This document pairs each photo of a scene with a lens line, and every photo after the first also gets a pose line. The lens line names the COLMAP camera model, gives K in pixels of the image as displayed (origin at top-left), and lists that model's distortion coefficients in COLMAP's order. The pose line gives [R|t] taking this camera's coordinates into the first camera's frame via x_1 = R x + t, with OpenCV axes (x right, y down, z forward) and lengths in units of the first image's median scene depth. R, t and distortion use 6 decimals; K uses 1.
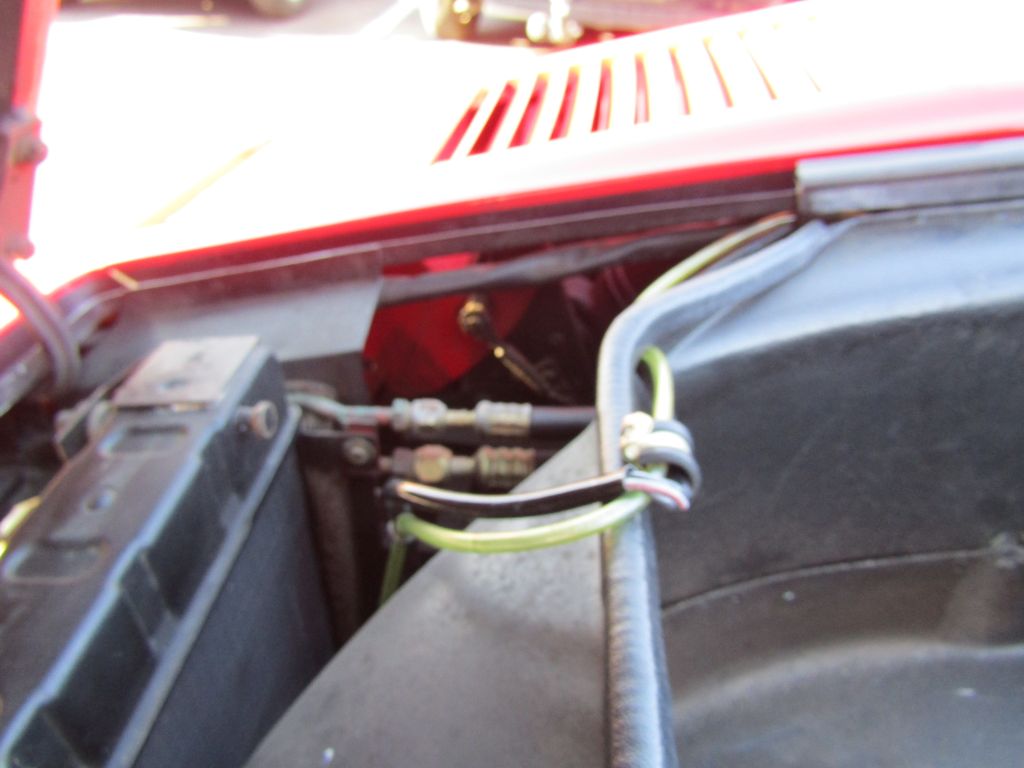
lens RADIAL K [[721.5, 0, 511.1], [0, 721.5, 387.7], [0, 0, 1]] dist [-0.008452, -0.007647]
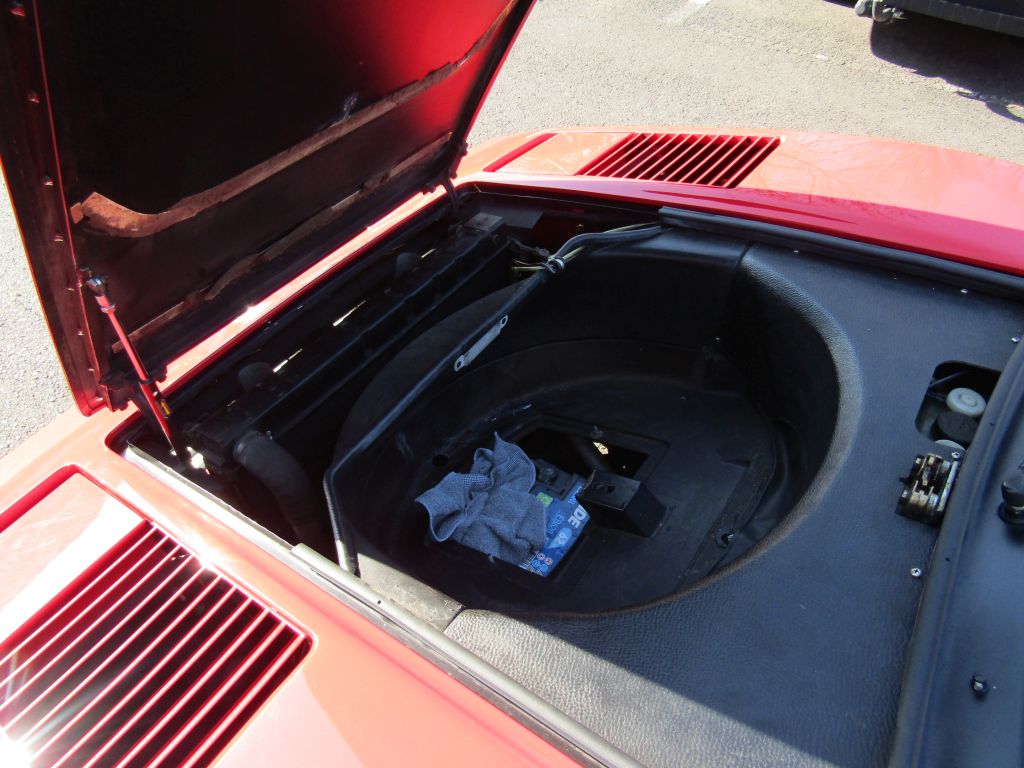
lens RADIAL K [[721.5, 0, 511.1], [0, 721.5, 382.4], [0, 0, 1]] dist [-0.008452, -0.007647]
pose [[0.867160, 0.335725, -0.367862, 1.271970], [-0.281619, 0.939752, 0.193795, -0.005940], [0.410761, -0.064454, 0.909462, -2.286977]]
